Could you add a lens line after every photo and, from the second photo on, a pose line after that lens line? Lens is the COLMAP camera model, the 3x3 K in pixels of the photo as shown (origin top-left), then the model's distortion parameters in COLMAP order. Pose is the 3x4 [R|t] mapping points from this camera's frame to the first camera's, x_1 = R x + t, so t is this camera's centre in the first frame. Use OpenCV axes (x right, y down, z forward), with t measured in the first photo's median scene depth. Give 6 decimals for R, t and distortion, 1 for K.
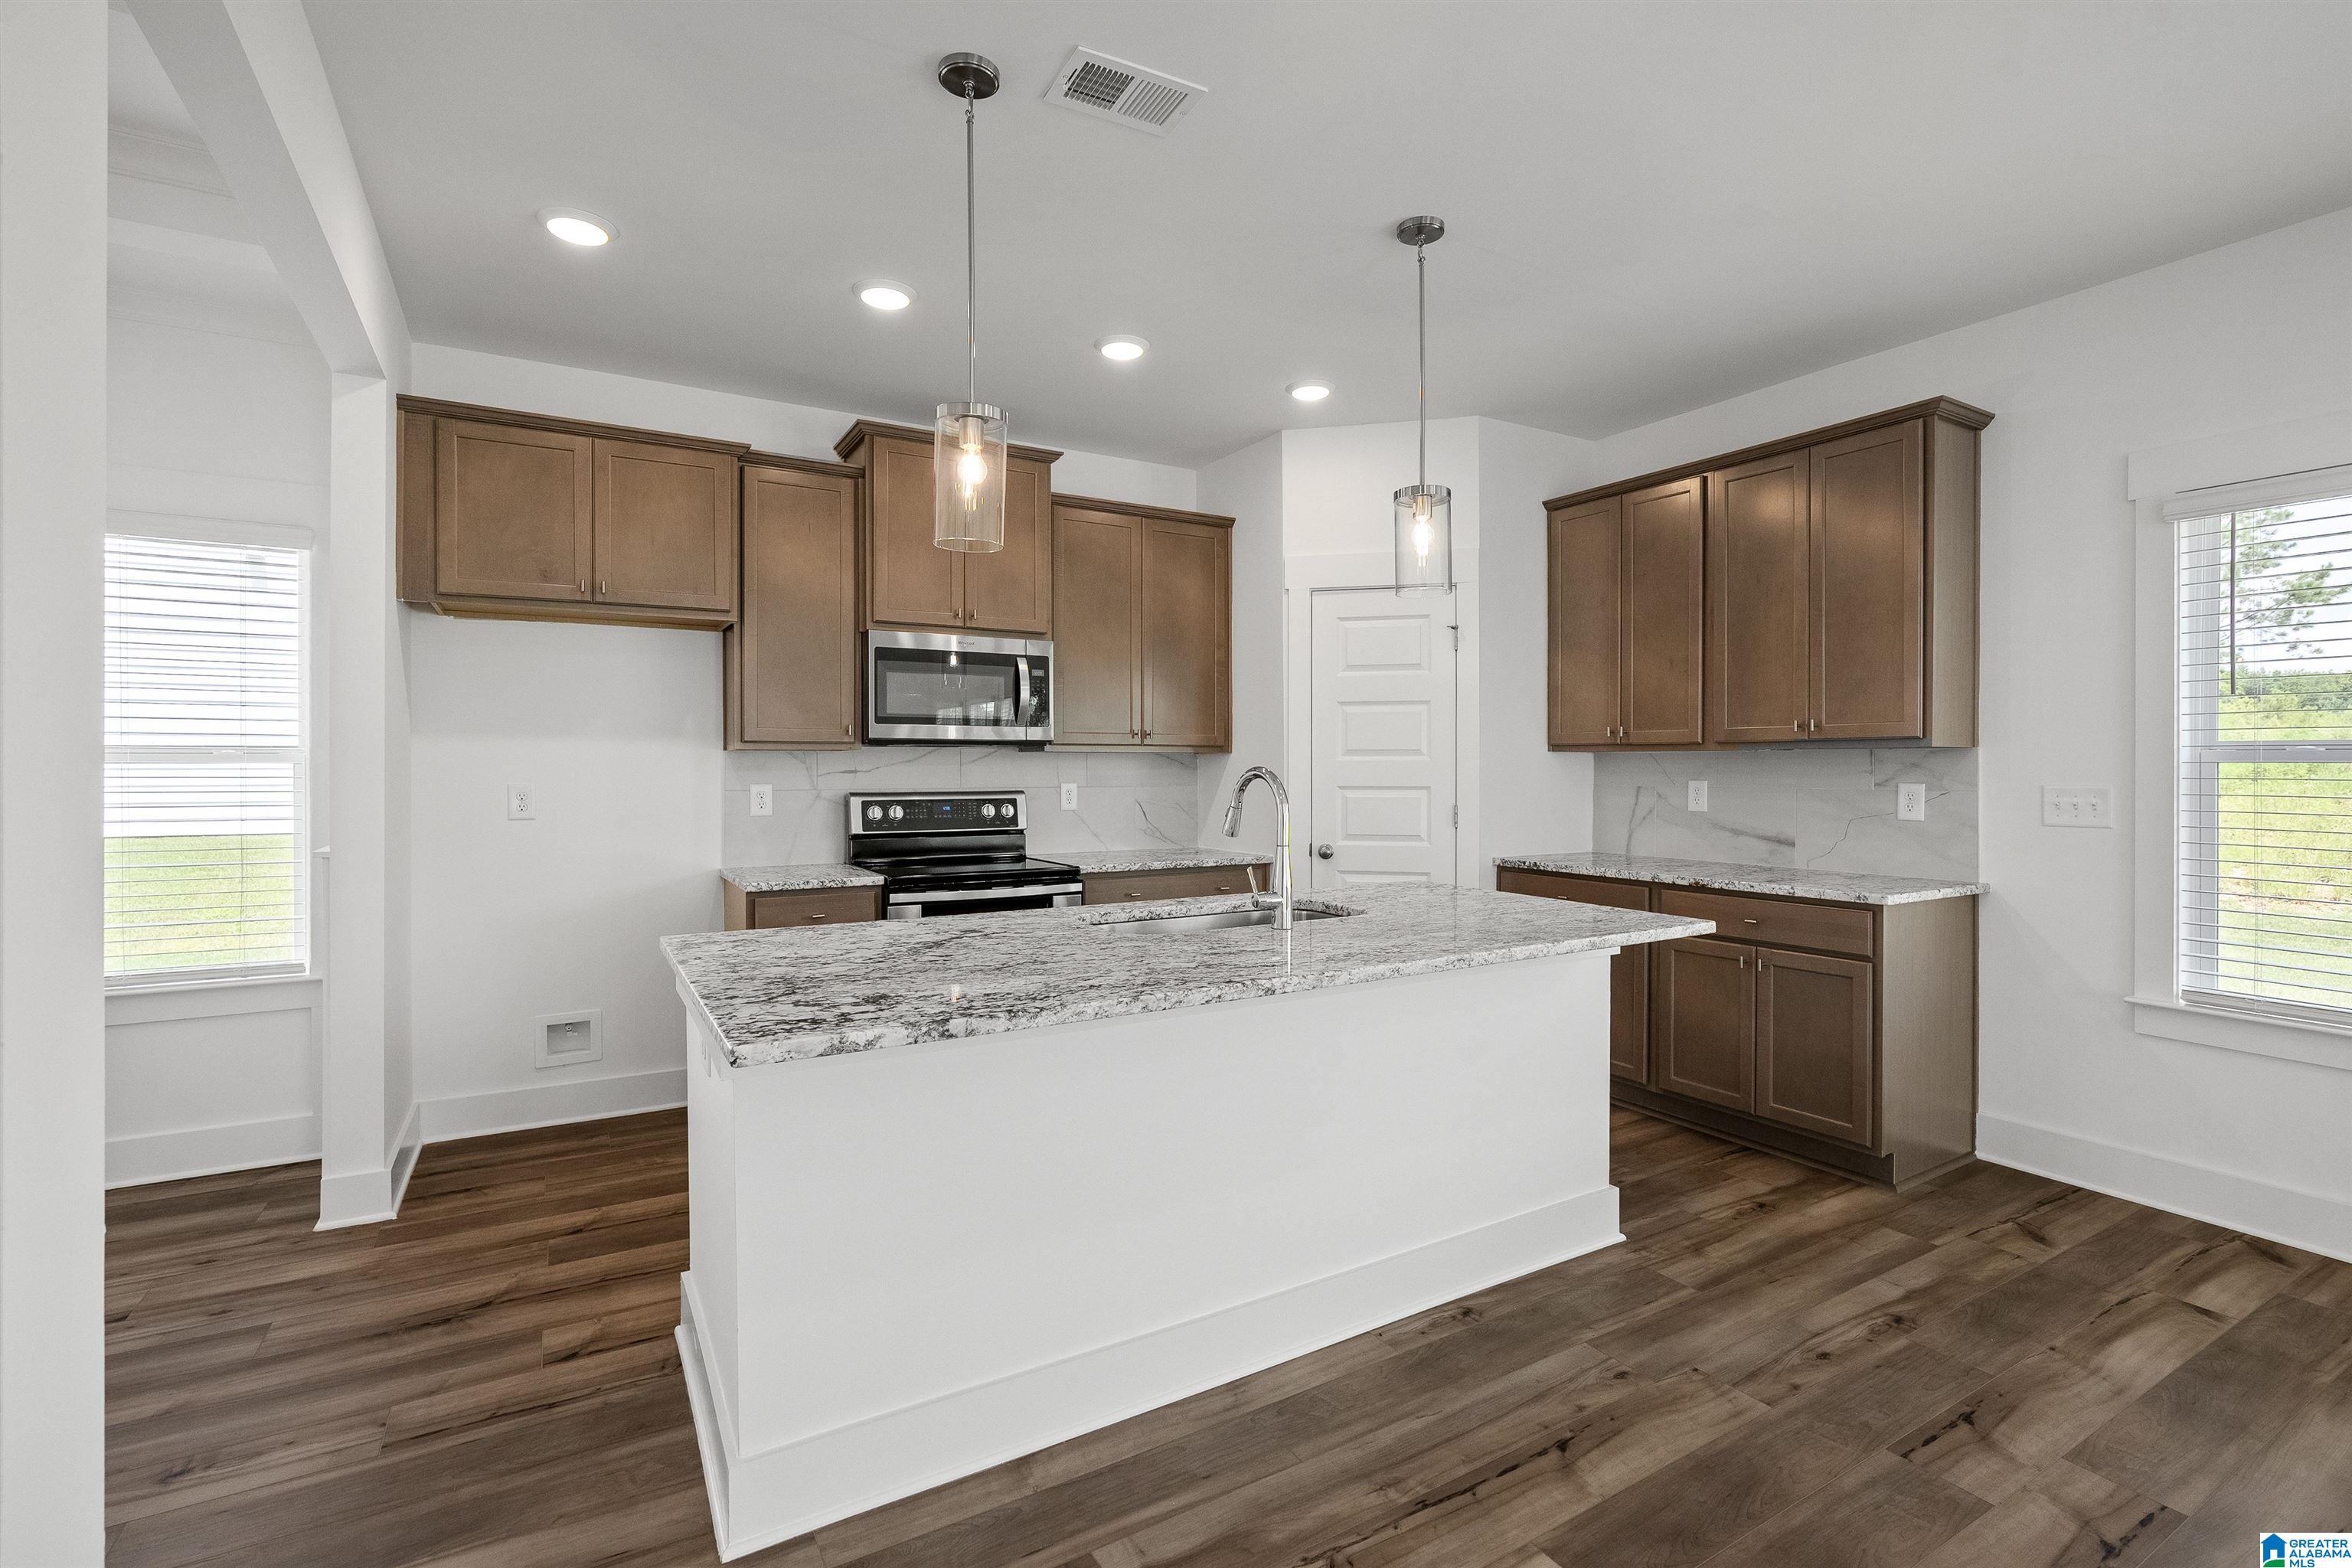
lens RADIAL K [[1065.9, 0, 1198.3], [0, 1065.9, 769.1], [0, 0, 1]] dist [-0.017496, 0.007284]
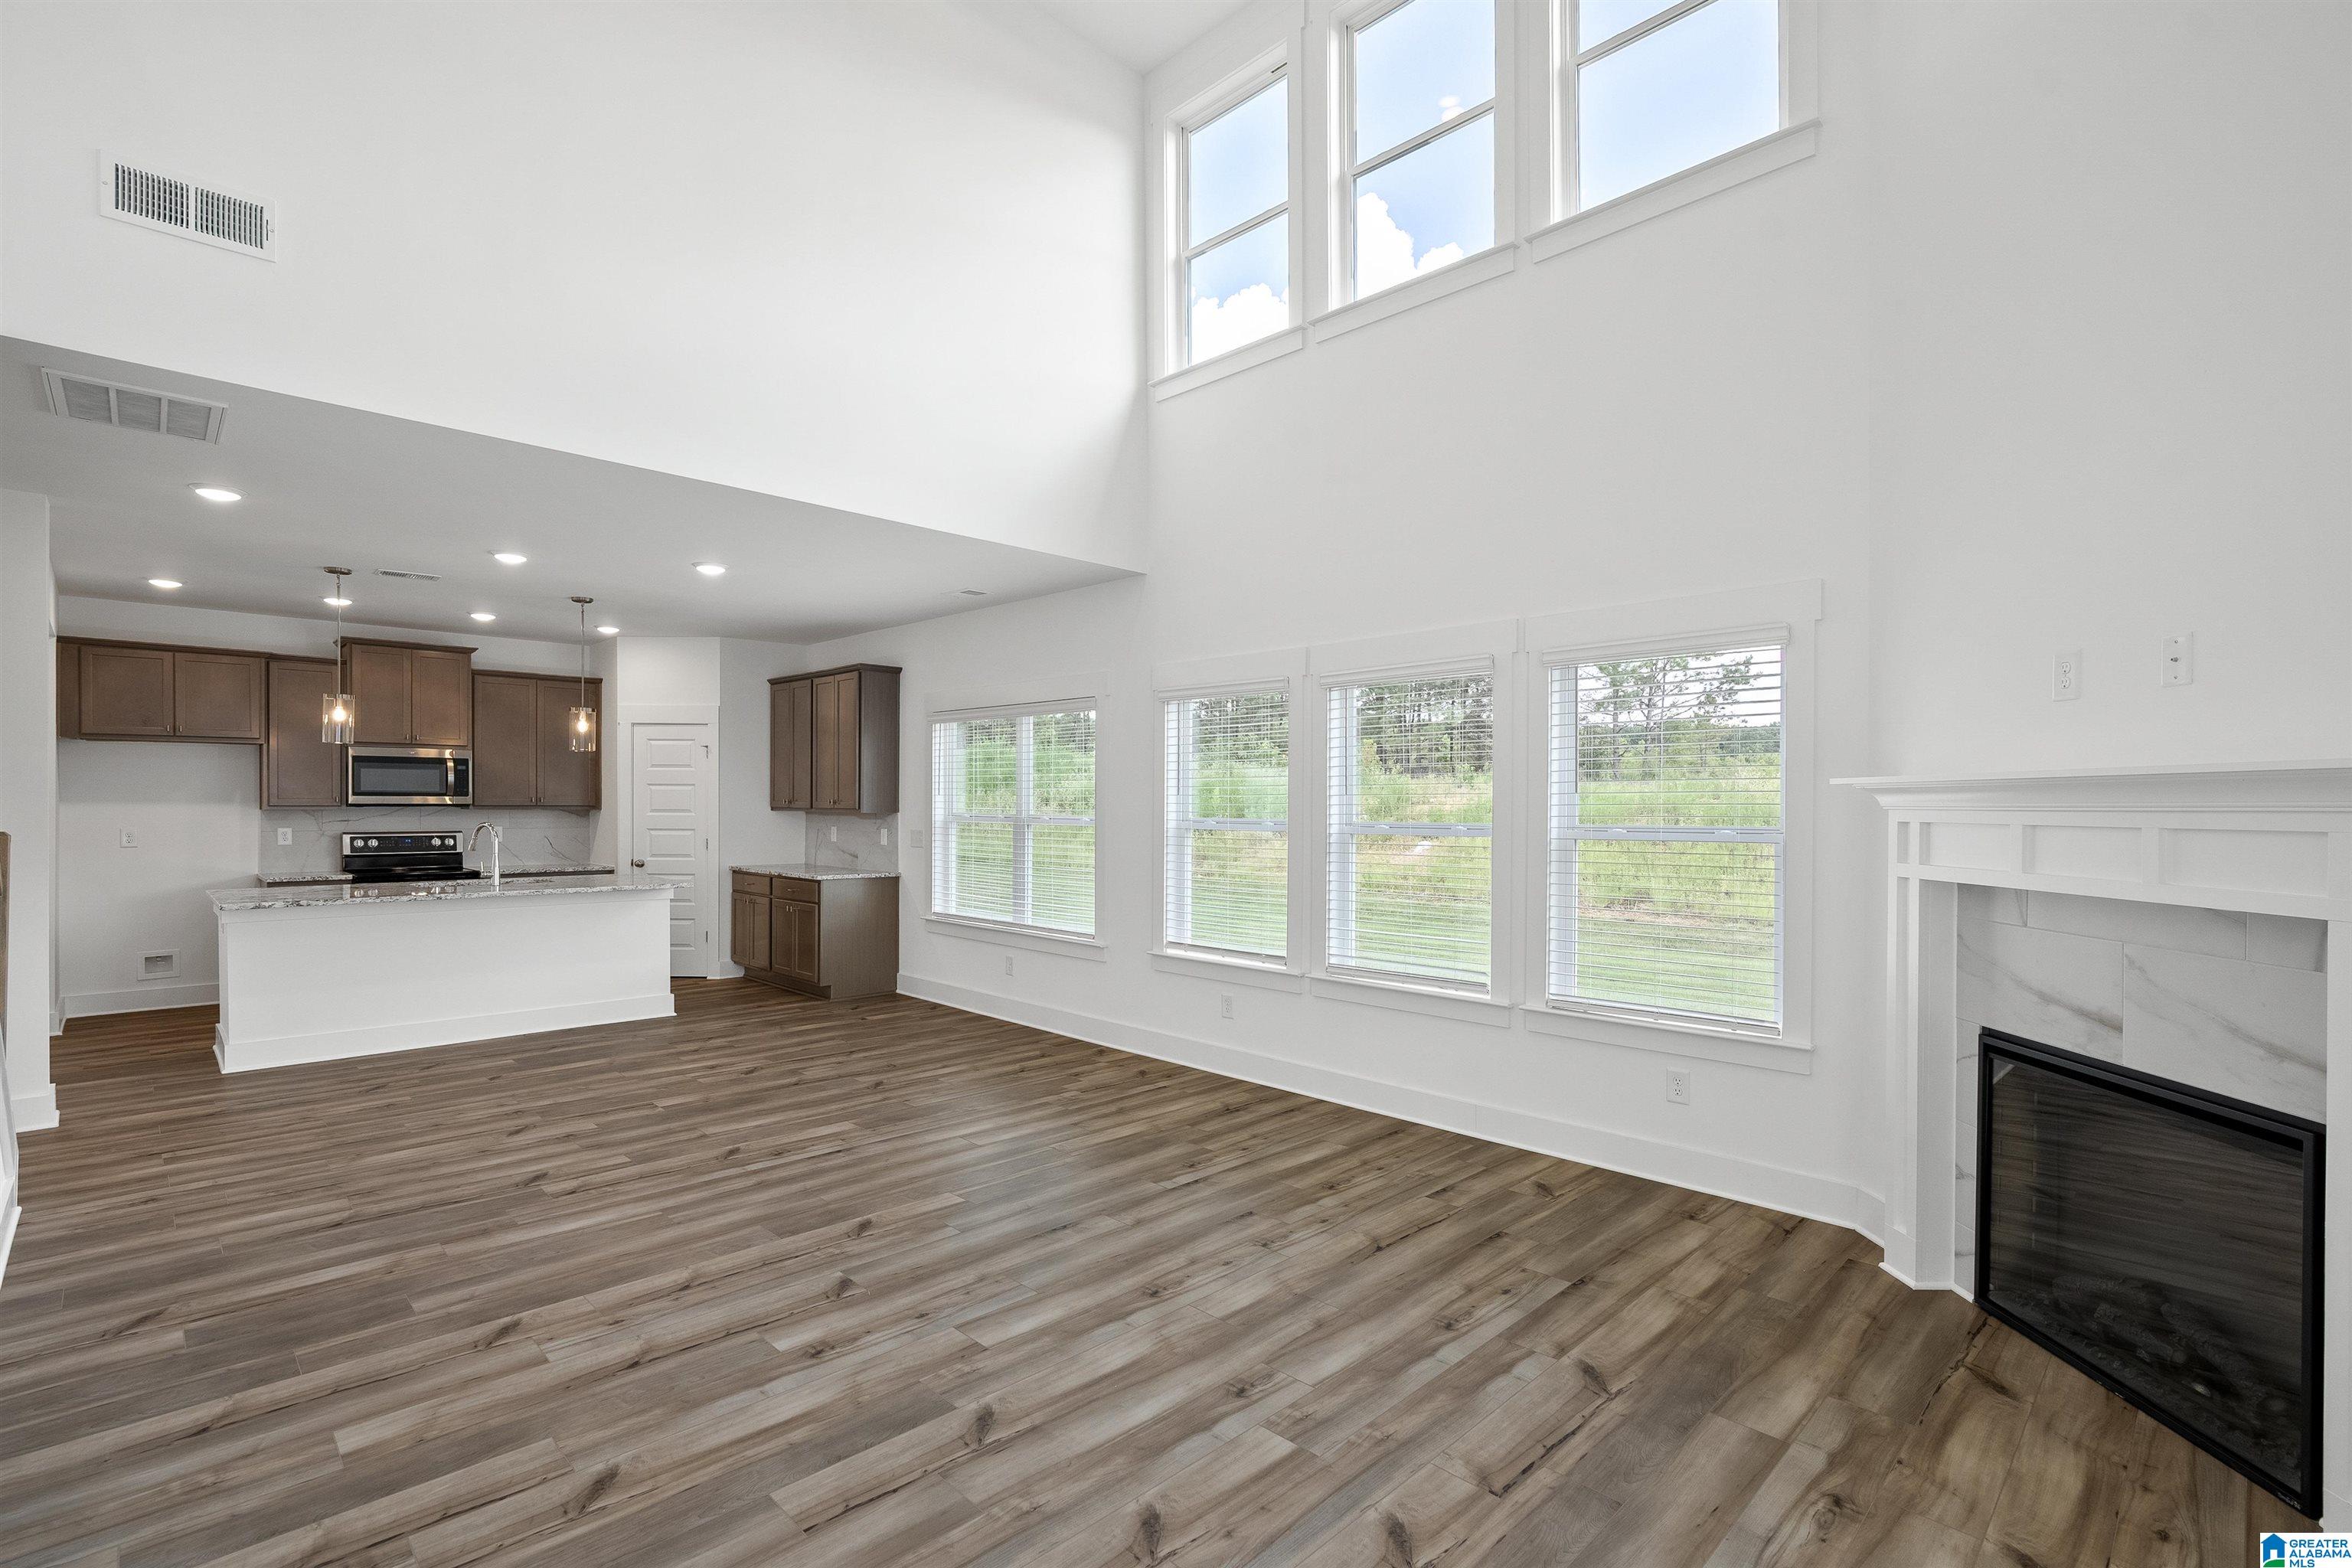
lens RADIAL K [[1065.9, 0, 1192.1], [0, 1065.9, 818.1], [0, 0, 1]] dist [-0.017496, 0.007284]
pose [[0.969694, 0.003991, 0.244290, 0.783836], [-0.006972, 0.999911, 0.011337, -0.039598], [-0.244223, -0.012697, 0.969636, -1.362944]]
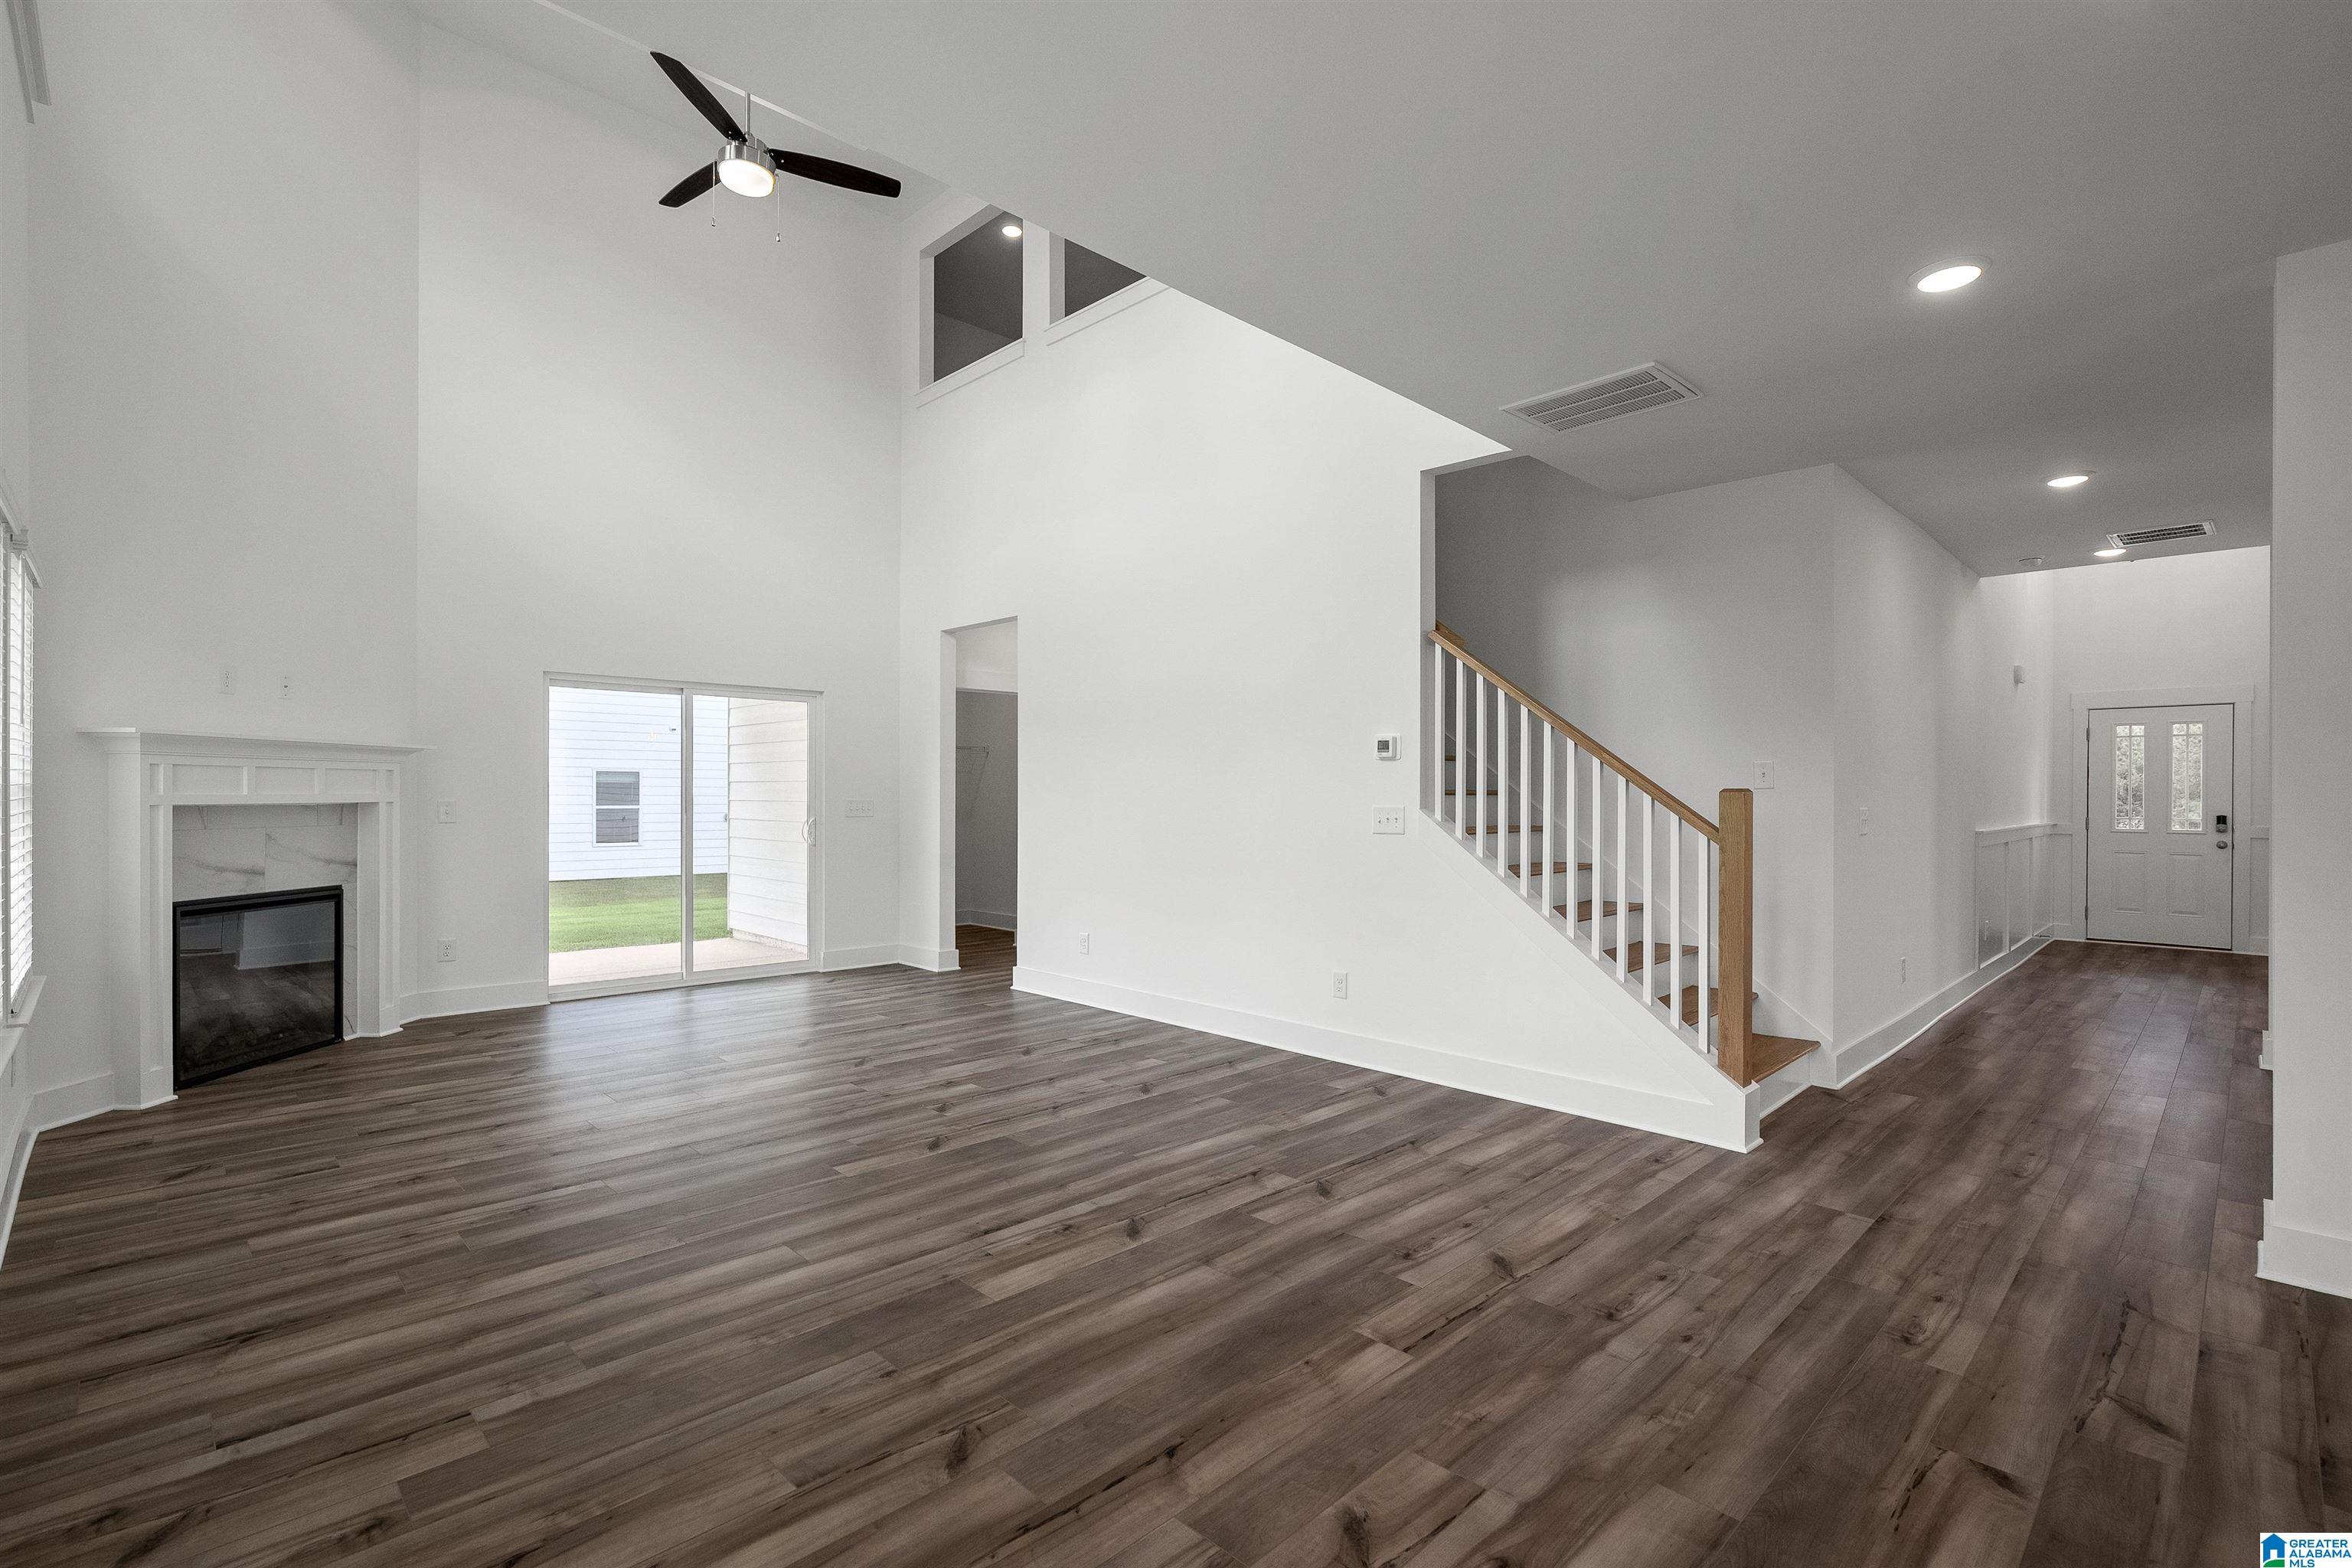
lens RADIAL K [[1065.9, 0, 1177.0], [0, 1065.9, 789.4], [0, 0, 1]] dist [-0.017496, 0.007284]
pose [[-0.972903, -0.004731, -0.231166, 0.740955], [-0.004455, 0.999989, -0.001714, -0.003086], [0.231171, -0.000638, -0.972913, 0.816409]]
